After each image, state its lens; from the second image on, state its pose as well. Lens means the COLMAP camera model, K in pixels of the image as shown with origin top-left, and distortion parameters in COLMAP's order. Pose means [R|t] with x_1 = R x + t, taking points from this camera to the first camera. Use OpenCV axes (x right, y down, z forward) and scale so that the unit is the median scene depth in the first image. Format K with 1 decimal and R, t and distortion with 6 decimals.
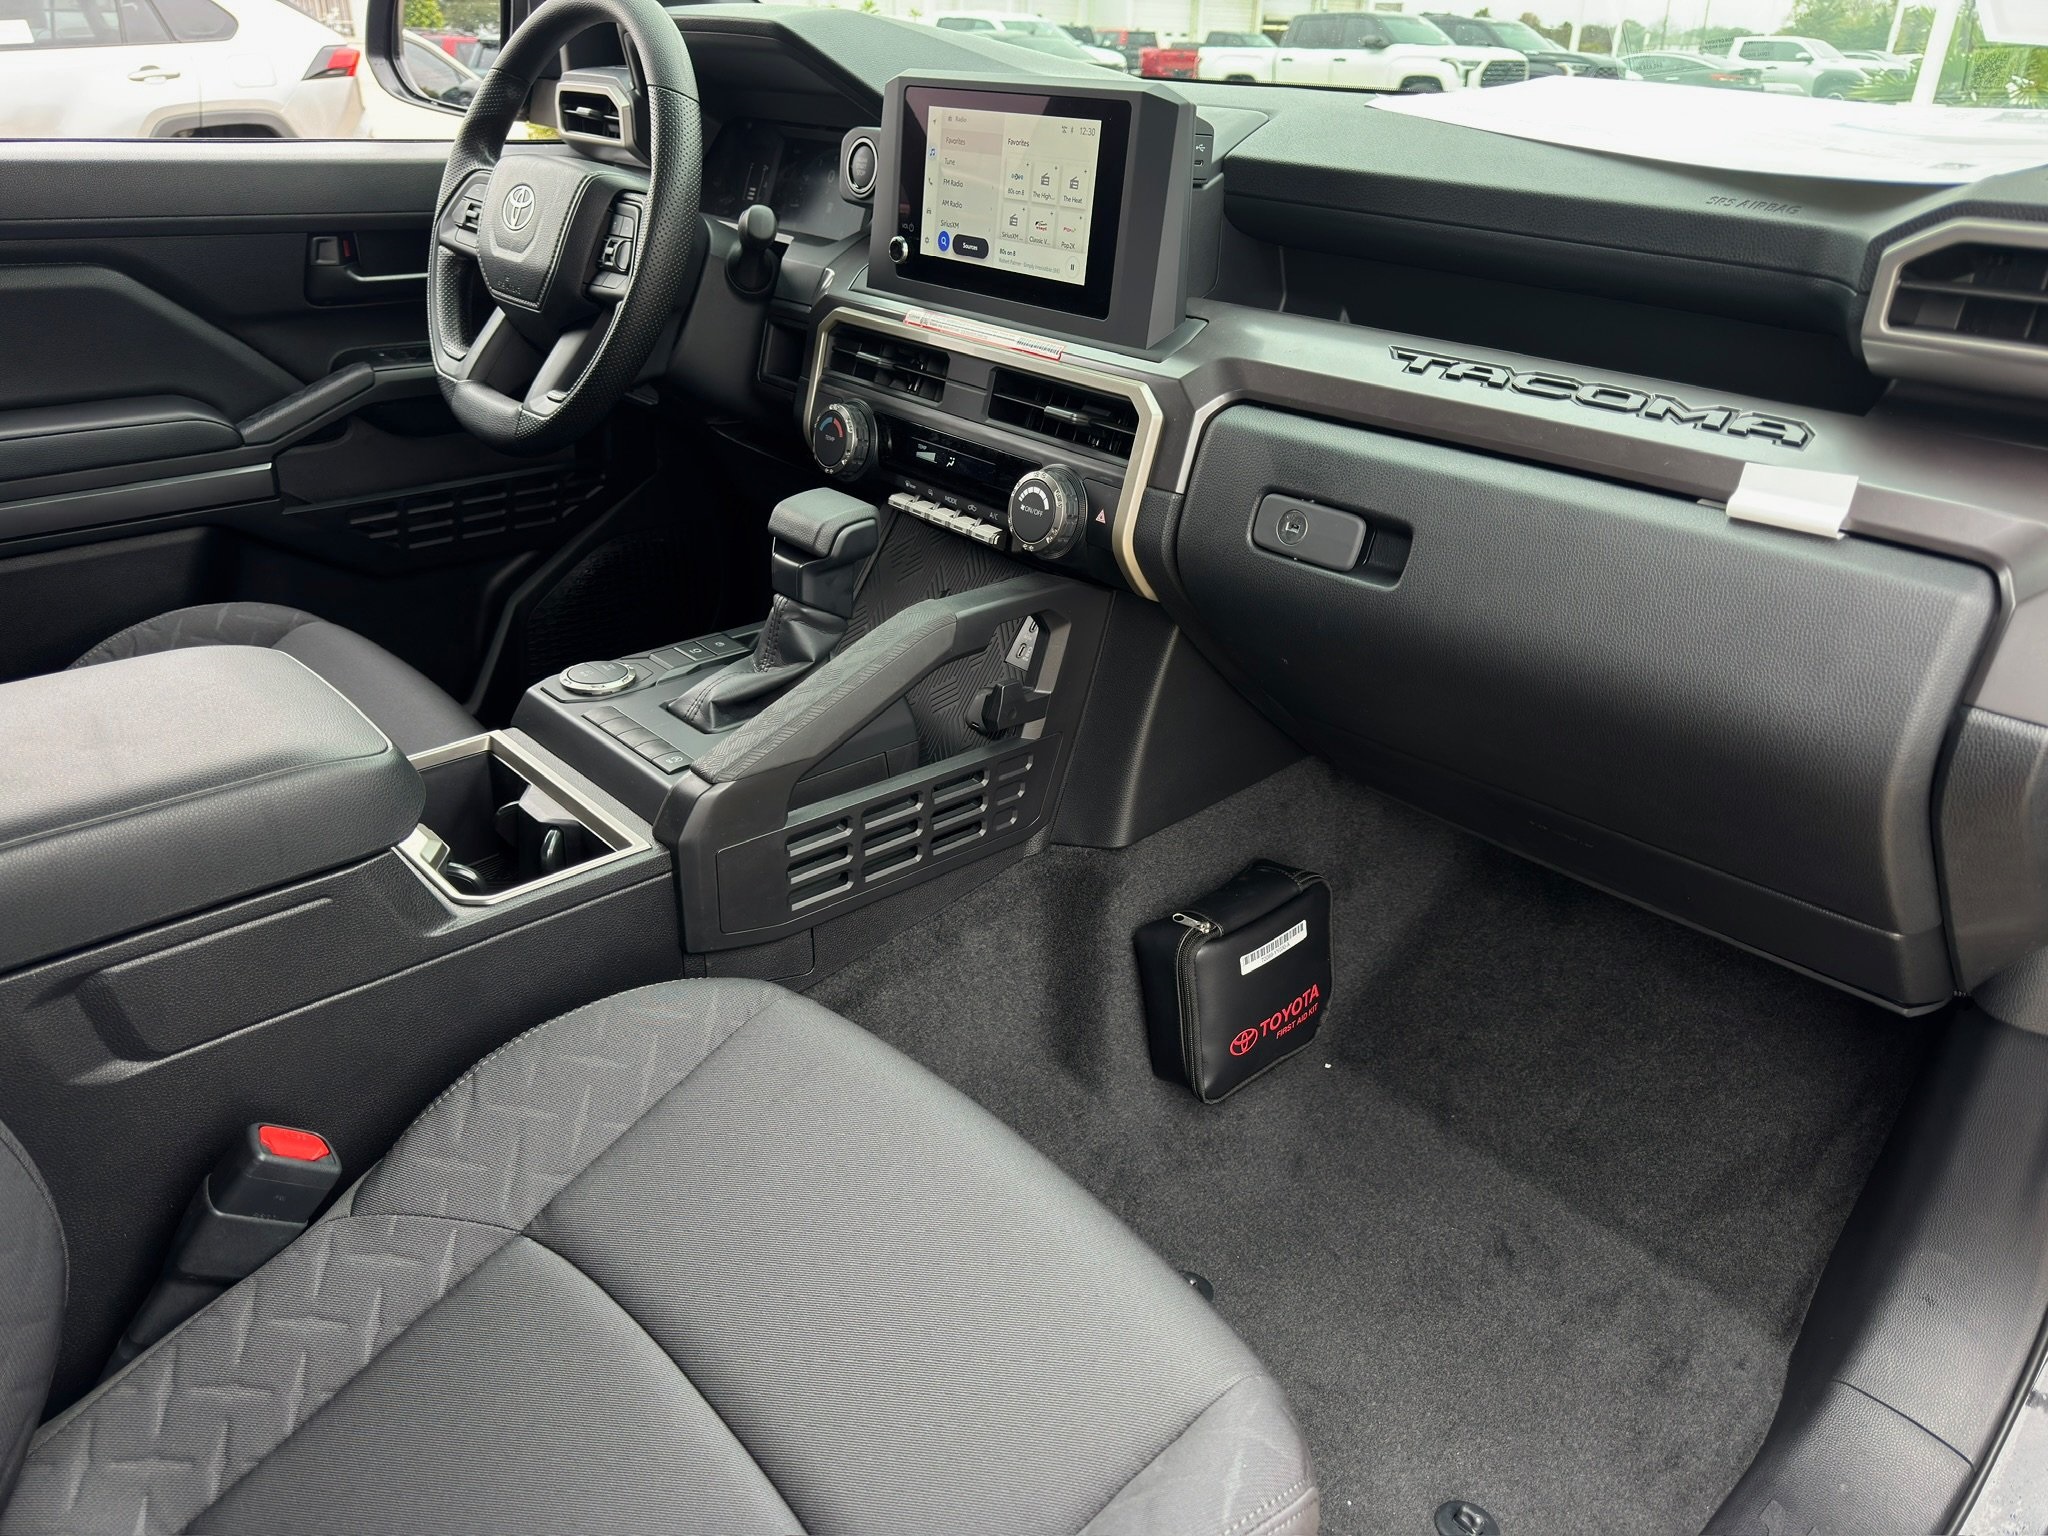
lens RADIAL K [[1463.2, 0, 947.3], [0, 1463.2, 769.1], [0, 0, 1]] dist [0.026028, -0.001019]
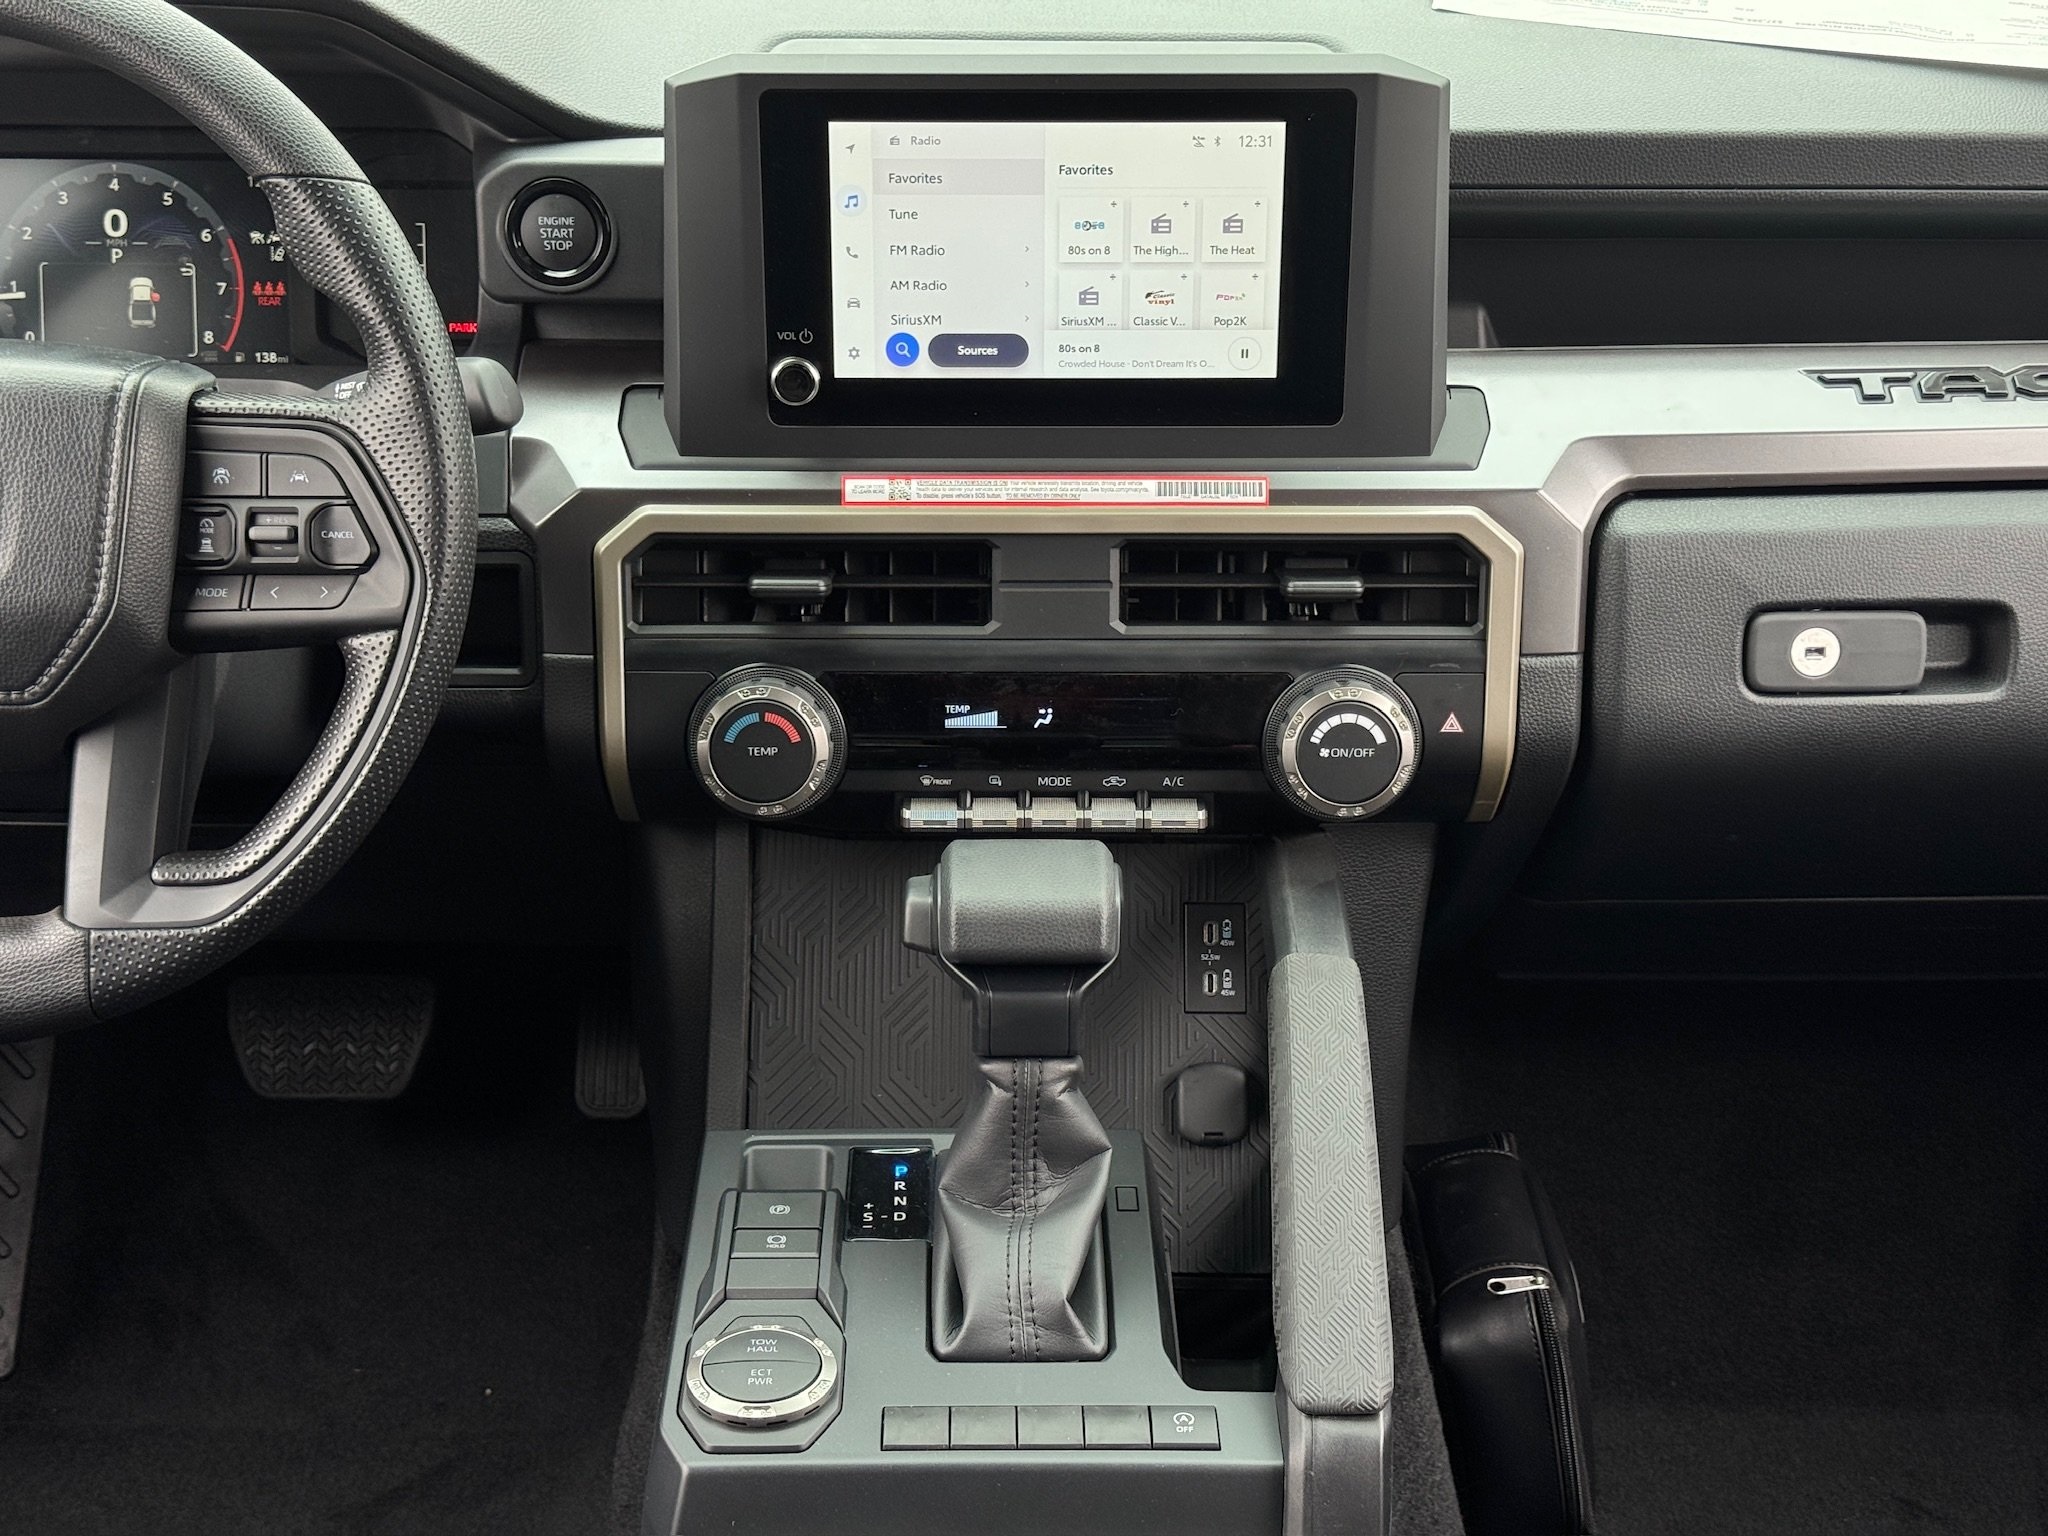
lens RADIAL K [[2843.1, 0, 934.9], [0, 2843.1, 771.3], [0, 0, 1]] dist [-0.020196, 0.644682]
pose [[0.641787, -0.342004, 0.686398, -0.824849], [0.360016, 0.924655, 0.124101, -0.363462], [-0.677125, 0.167467, 0.716559, 0.276712]]
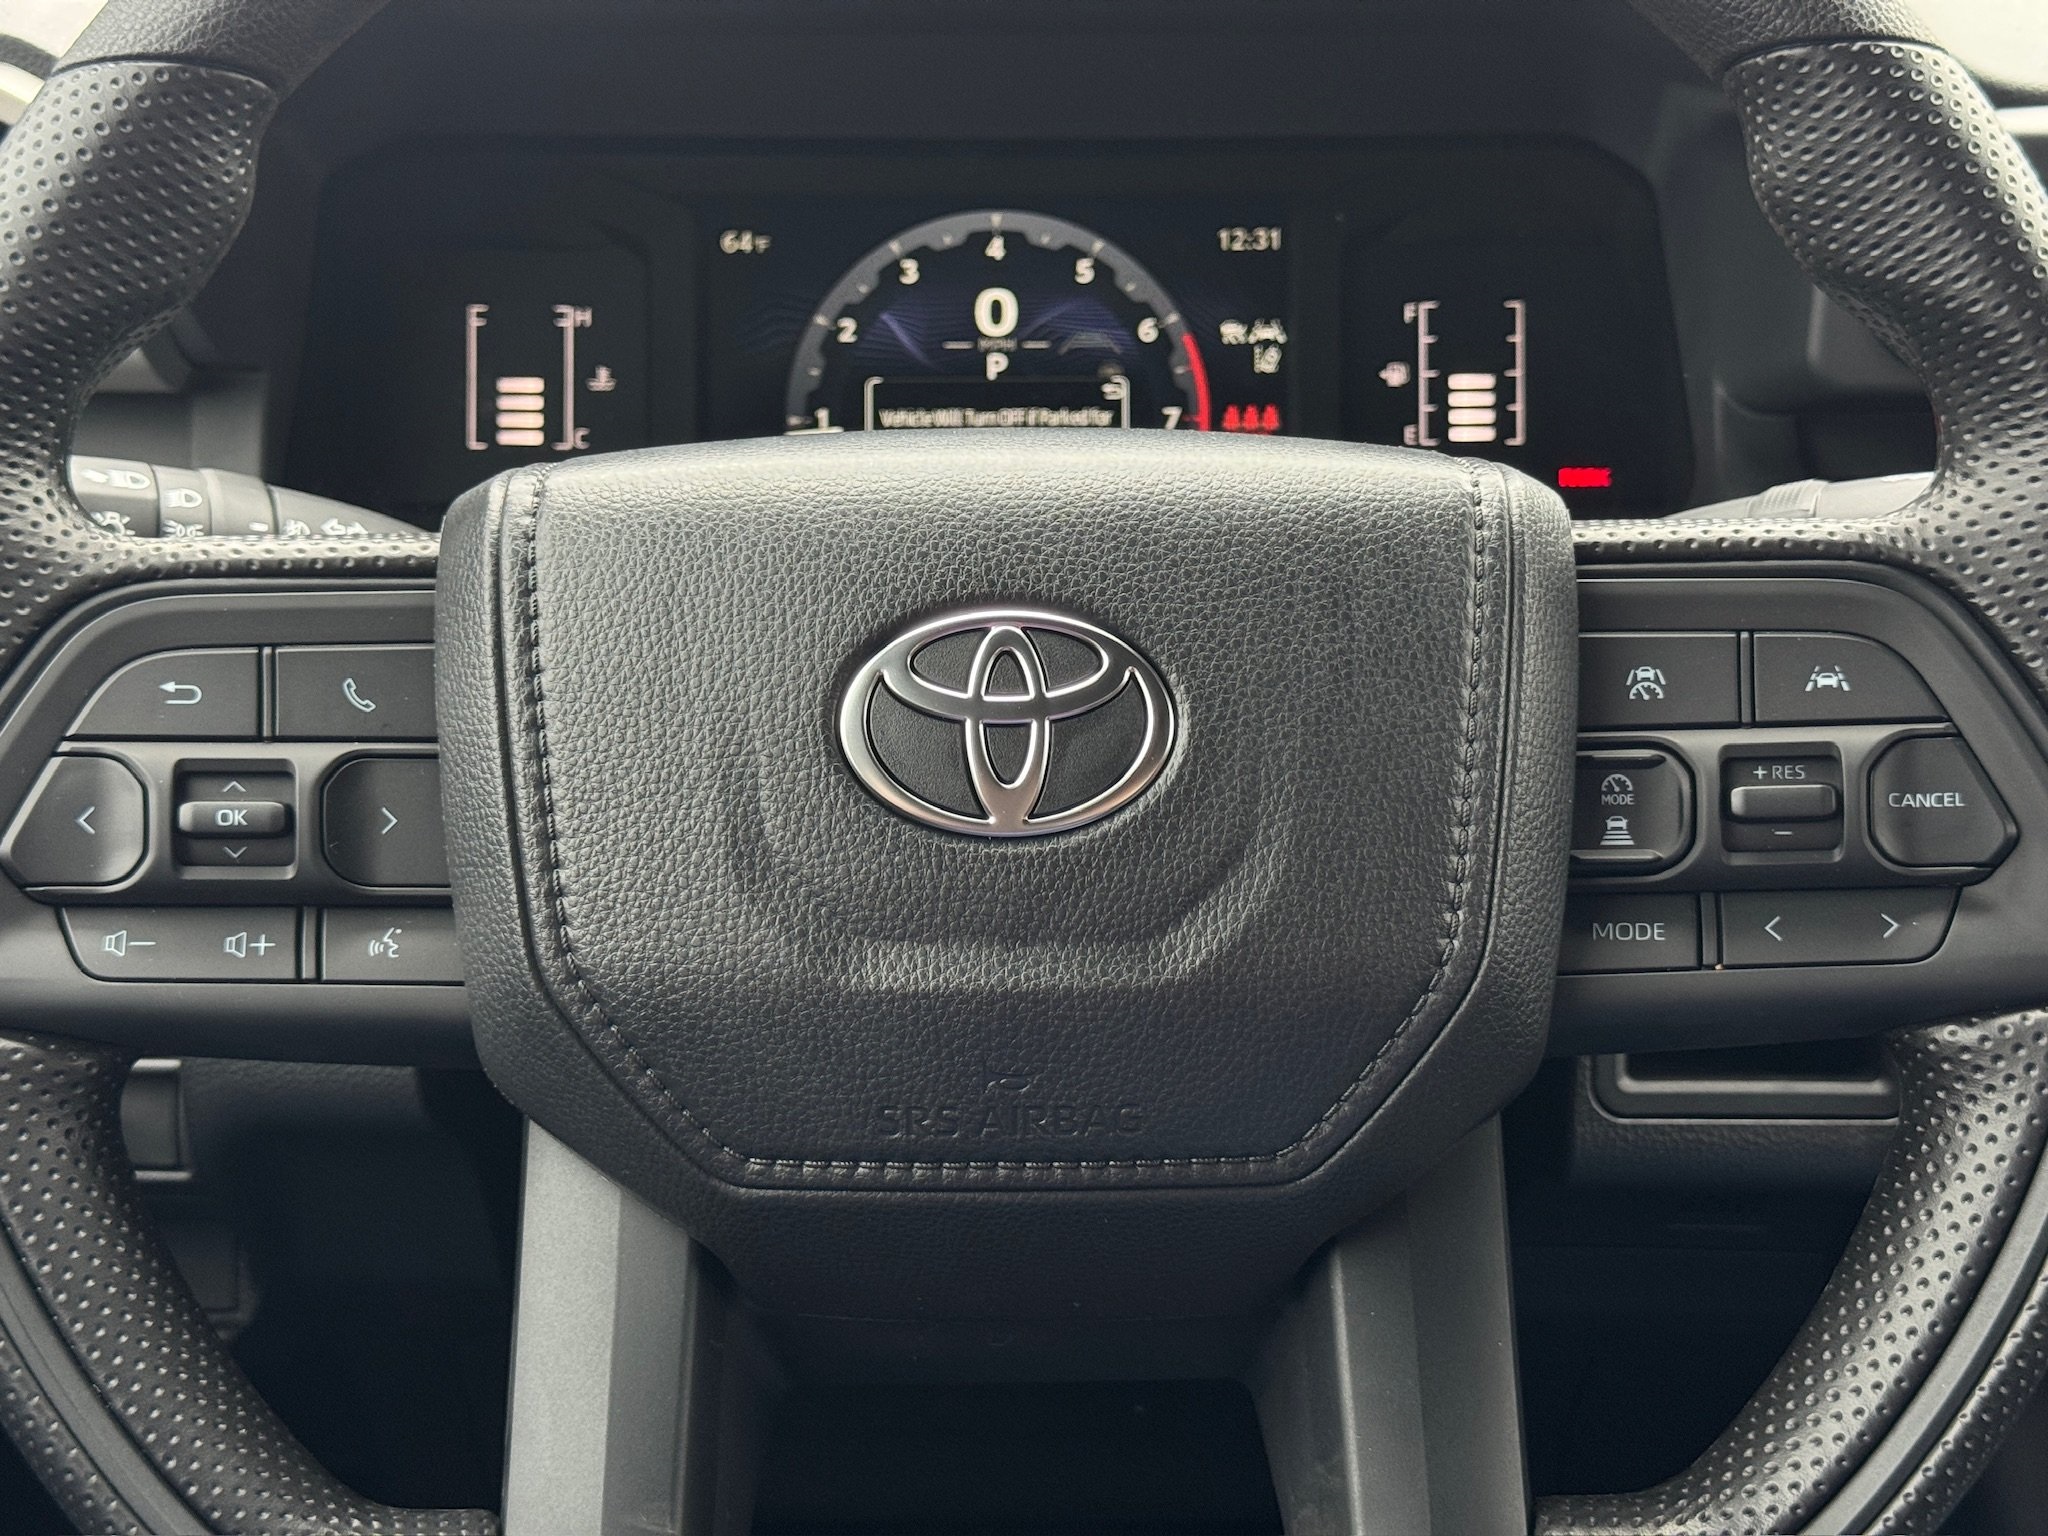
lens RADIAL K [[2856.3, 0, 1091.2], [0, 2856.3, 771.3], [0, 0, 1]] dist [0.157676, -0.007263]
pose [[0.615513, -0.262895, 0.742987, -0.675105], [0.371277, 0.928287, 0.020884, -0.456153], [-0.695196, 0.262999, 0.668980, 0.898270]]
